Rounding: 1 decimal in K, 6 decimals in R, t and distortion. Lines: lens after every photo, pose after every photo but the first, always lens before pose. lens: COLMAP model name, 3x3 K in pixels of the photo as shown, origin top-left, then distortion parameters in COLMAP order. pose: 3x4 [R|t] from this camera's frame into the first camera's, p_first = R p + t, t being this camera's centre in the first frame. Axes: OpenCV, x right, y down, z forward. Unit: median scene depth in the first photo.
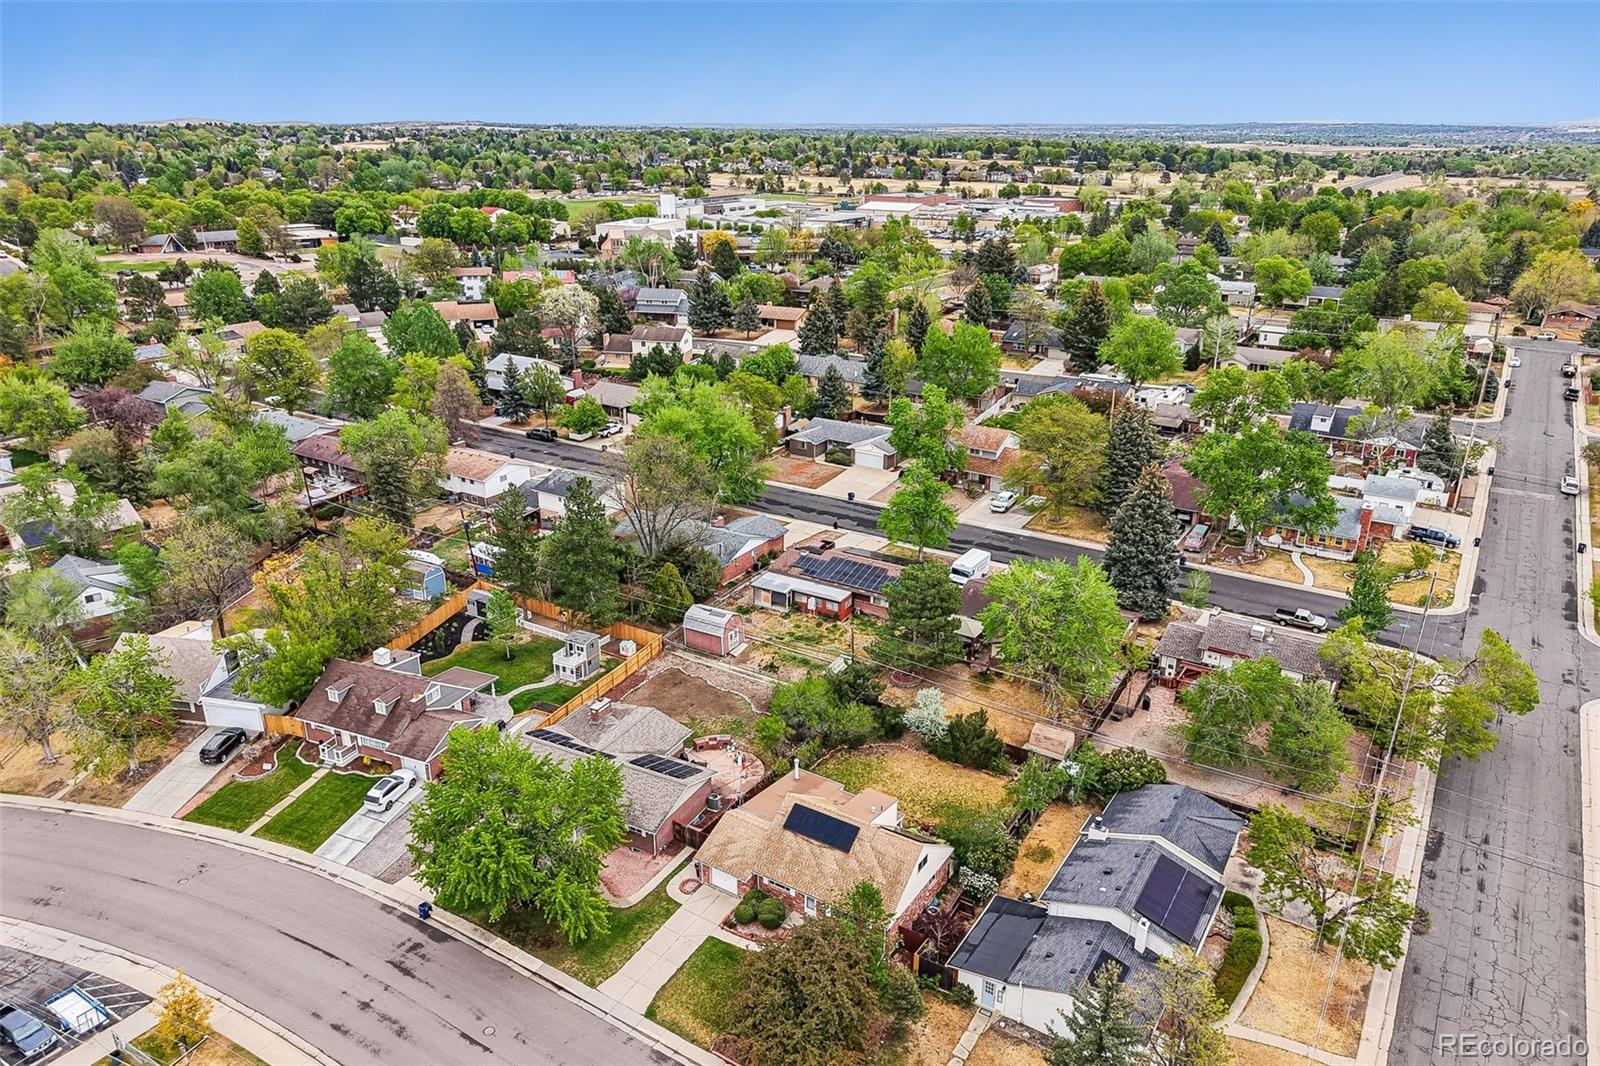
lens RADIAL K [[1074.2, 0, 800.0], [0, 1074.2, 533.0], [0, 0, 1]] dist [0.065430, -0.097522]
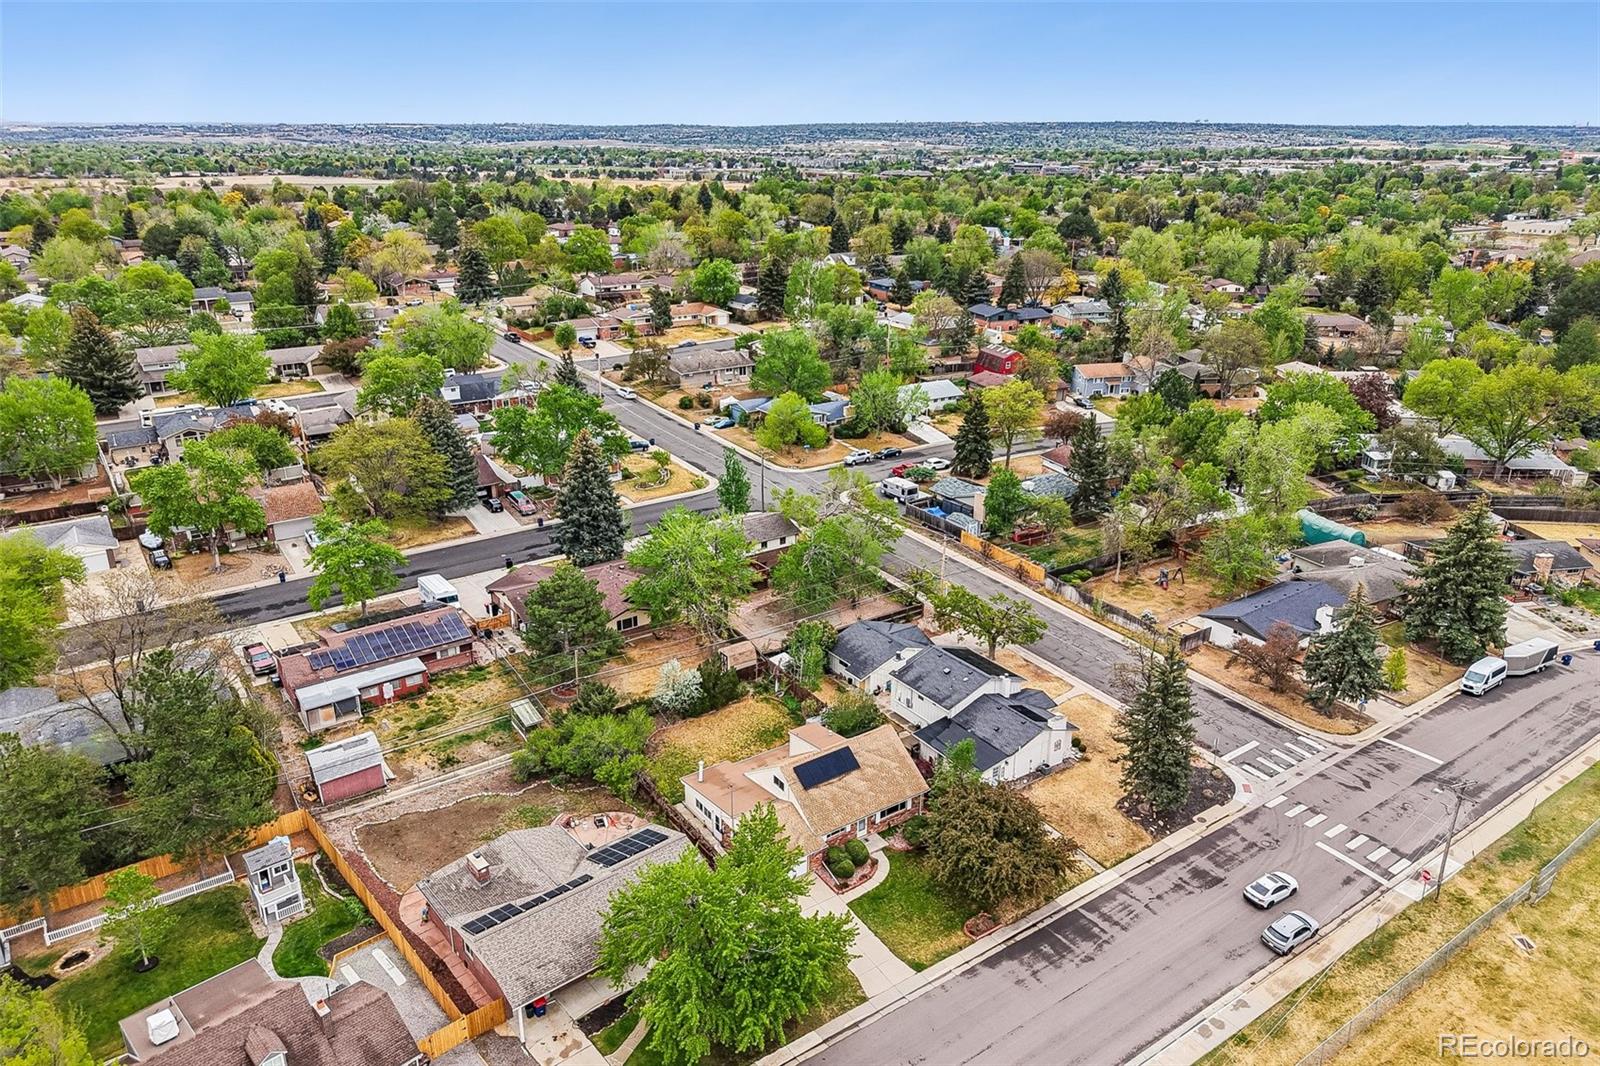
lens RADIAL K [[1077.8, 0, 797.7], [0, 1077.8, 537.7], [0, 0, 1]] dist [0.030441, -0.027325]
pose [[0.380073, -0.329799, 0.864163, -0.516651], [0.326322, 0.922010, 0.208354, -0.107249], [-0.865481, 0.202806, 0.458052, 0.290545]]
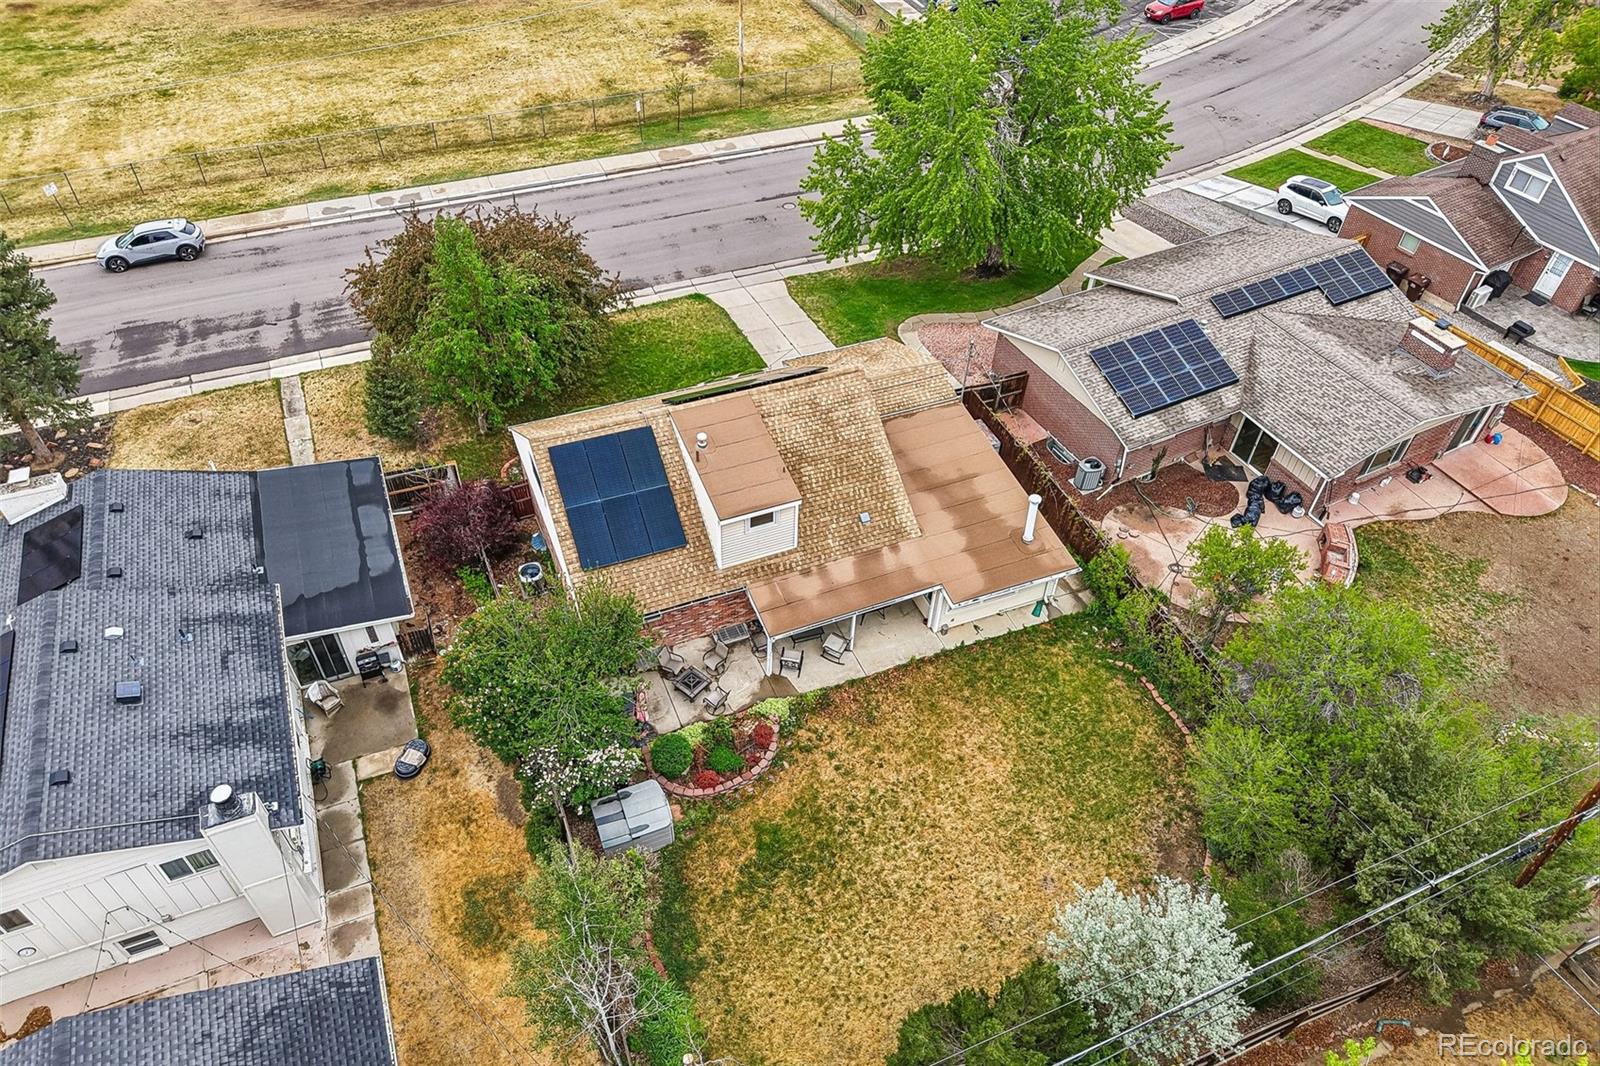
lens RADIAL K [[1077.8, 0, 797.7], [0, 1077.8, 537.7], [0, 0, 1]] dist [0.030441, -0.027325]
pose [[-0.563180, 0.567059, -0.601059, 0.196919], [-0.325719, 0.516151, 0.792146, -0.044017], [0.759431, 0.641897, -0.105984, 0.670468]]
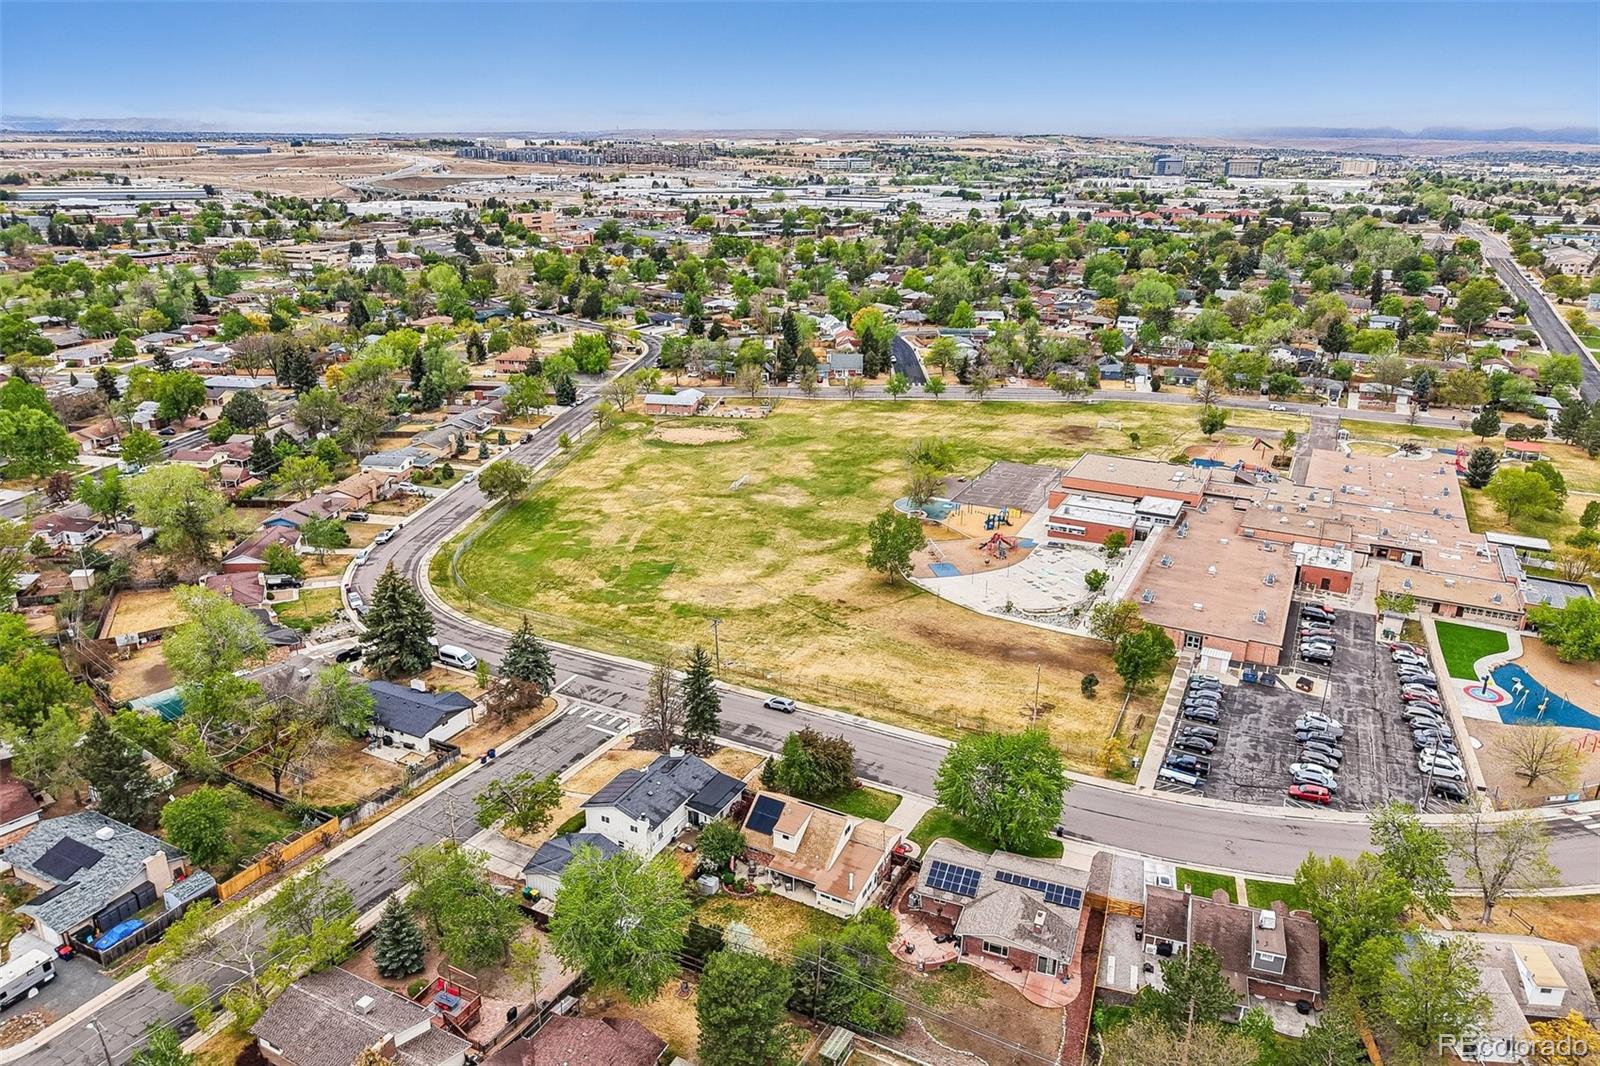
lens RADIAL K [[1074.2, 0, 800.0], [0, 1074.2, 533.0], [0, 0, 1]] dist [0.065430, -0.097522]
pose [[-0.994911, 0.025337, -0.097522, 0.116185], [-0.045235, 0.752537, 0.656994, -0.632437], [0.090035, 0.658062, -0.747561, 1.146091]]
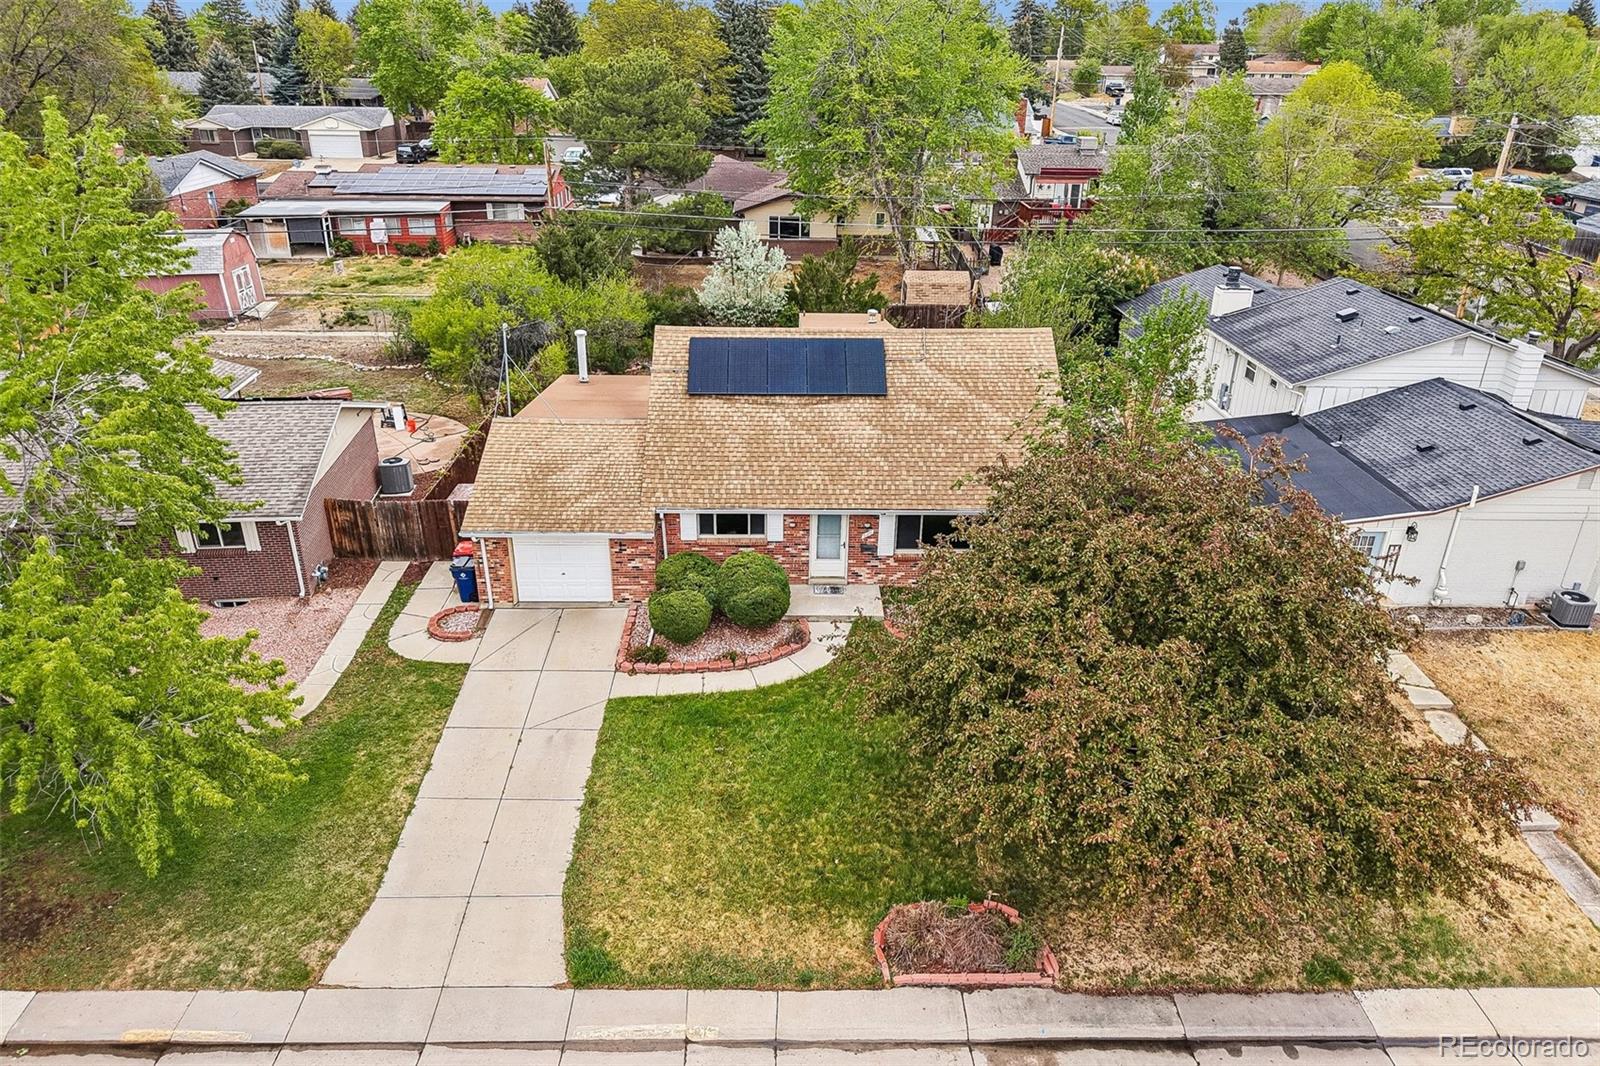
lens RADIAL K [[1064.3, 0, 794.2], [0, 1064.3, 534.7], [0, 0, 1]] dist [0.023752, -0.027136]
pose [[0.832223, -0.223079, 0.507583, -0.111150], [0.186525, 0.974773, 0.122584, 0.172311], [-0.522123, -0.007341, 0.852838, 0.408468]]
